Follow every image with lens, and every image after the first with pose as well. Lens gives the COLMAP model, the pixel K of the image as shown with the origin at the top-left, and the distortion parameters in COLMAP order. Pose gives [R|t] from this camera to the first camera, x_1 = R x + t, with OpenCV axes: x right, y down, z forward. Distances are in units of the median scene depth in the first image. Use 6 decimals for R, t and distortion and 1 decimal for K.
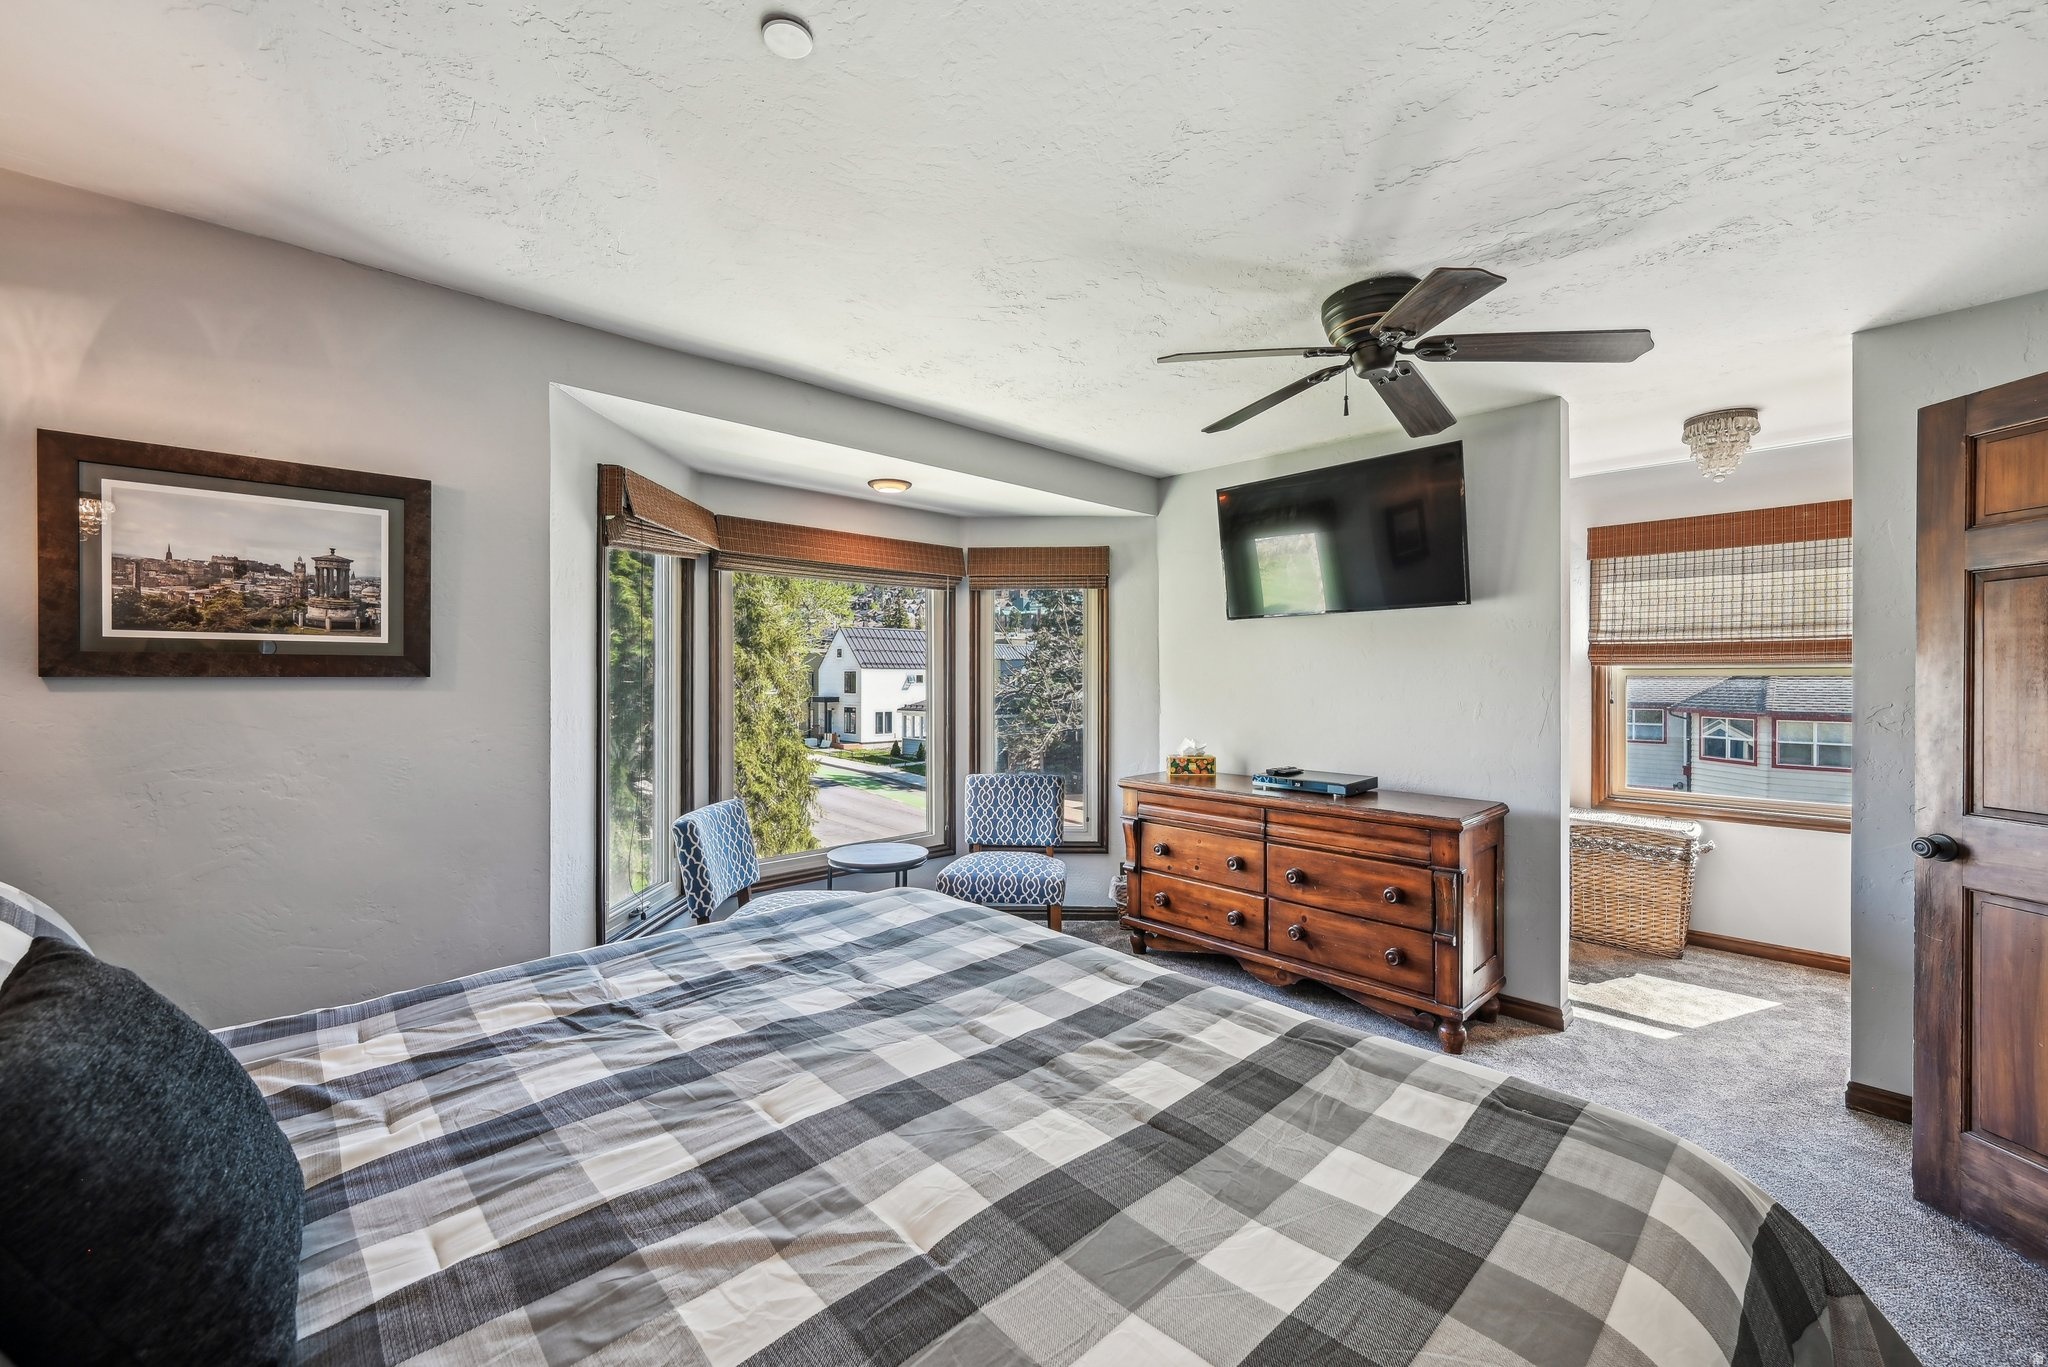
lens RADIAL K [[808.8, 0, 1029.7], [0, 808.8, 679.9], [0, 0, 1]] dist [-0.002912, 0.000553]
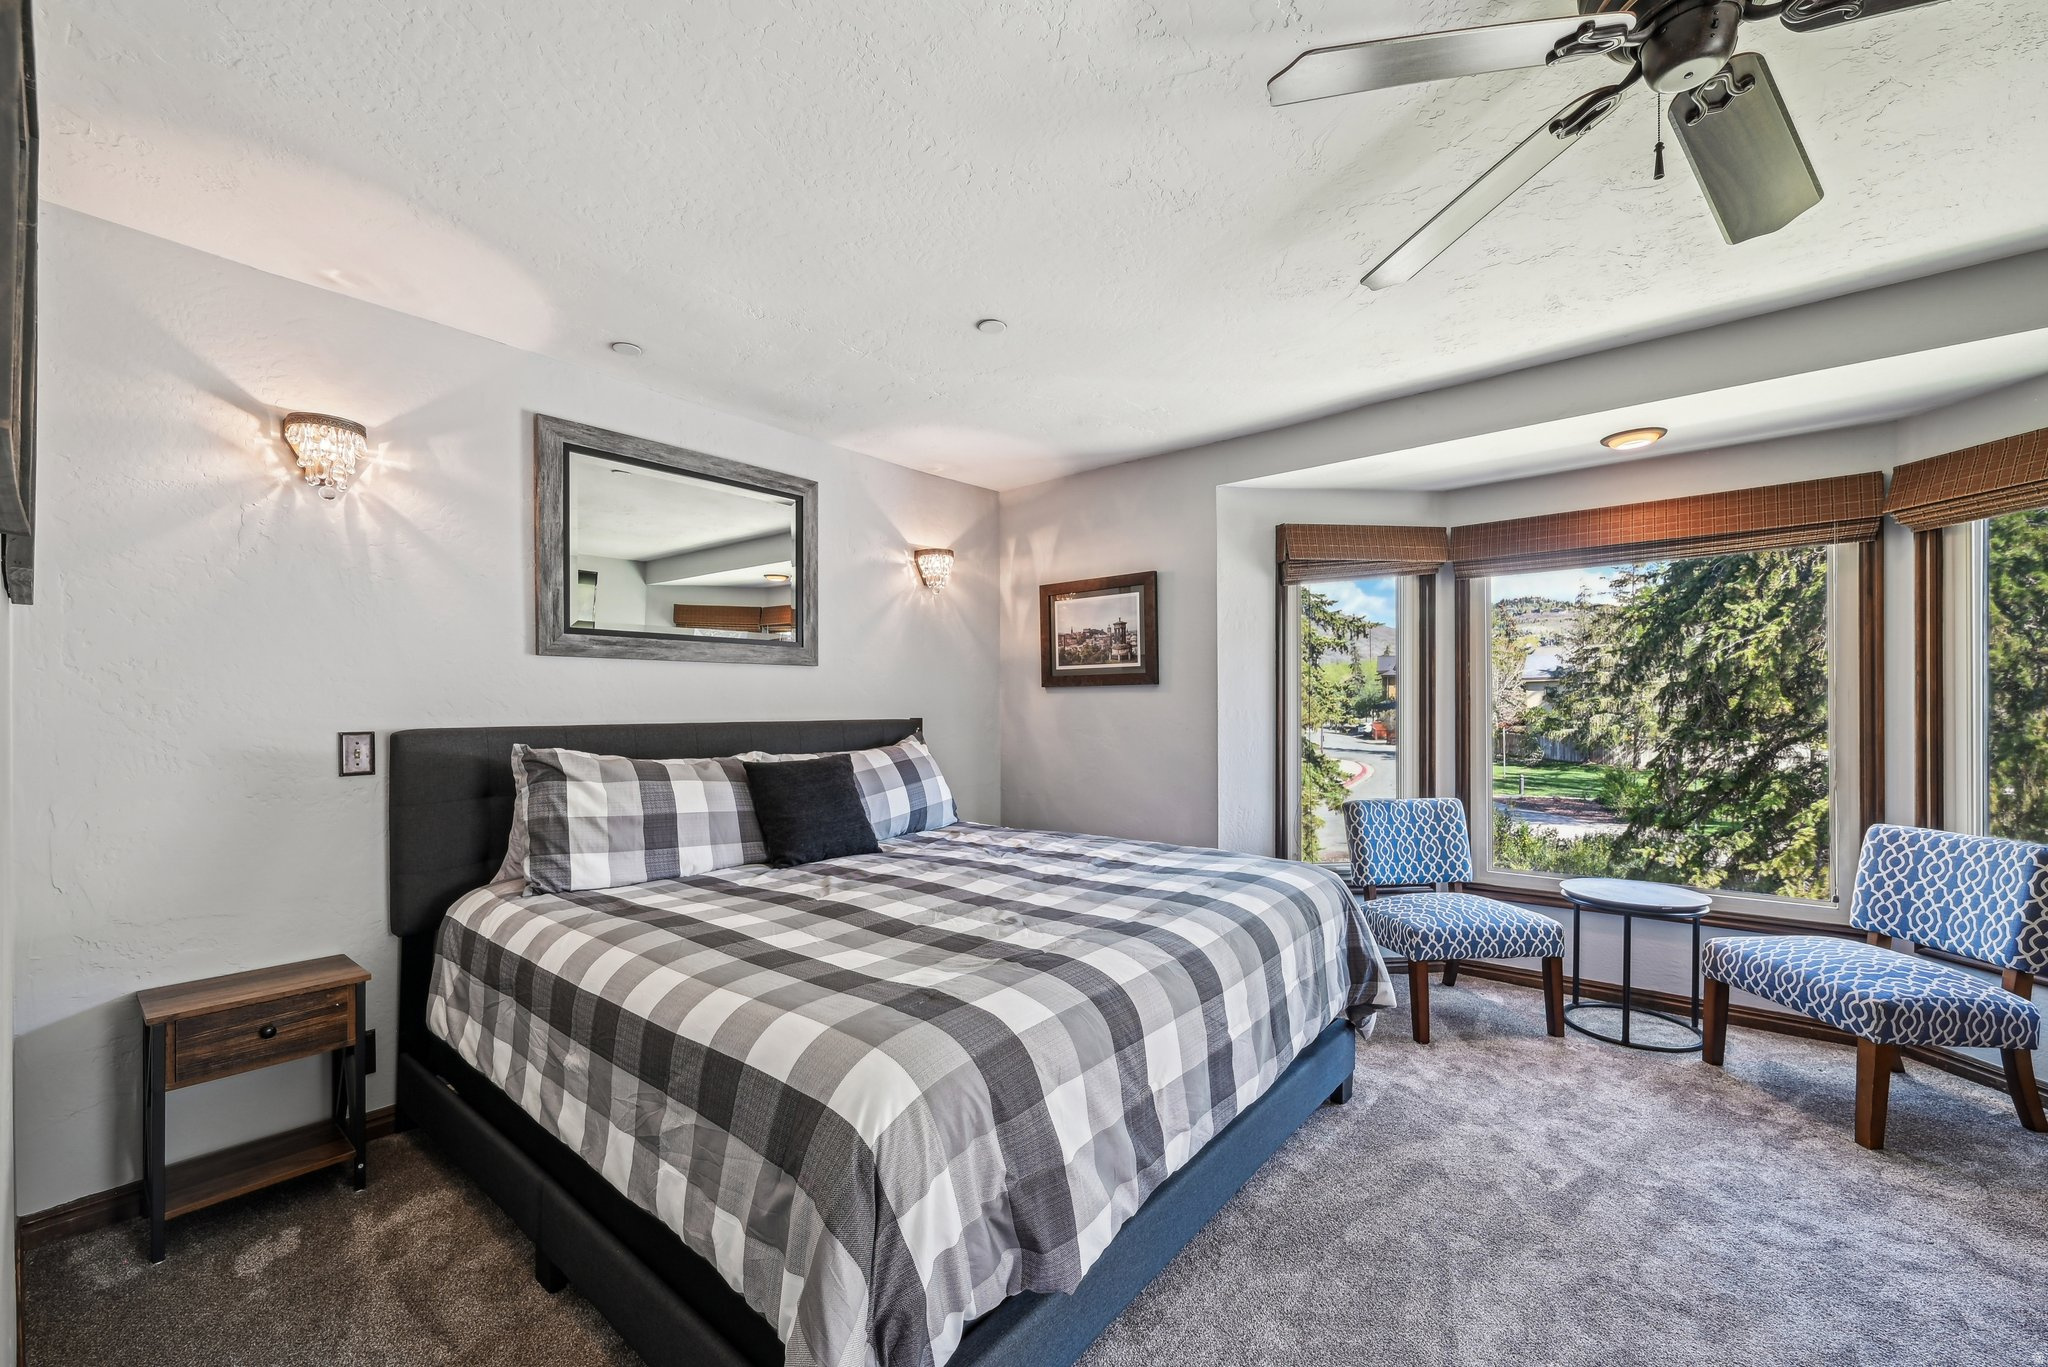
lens RADIAL K [[808.8, 0, 1031.1], [0, 808.8, 703.2], [0, 0, 1]] dist [-0.002912, 0.000553]
pose [[0.134067, -0.006799, -0.990949, 0.982331], [0.003251, 0.999974, -0.006421, 0.049533], [0.990967, -0.002360, 0.134085, 0.534859]]
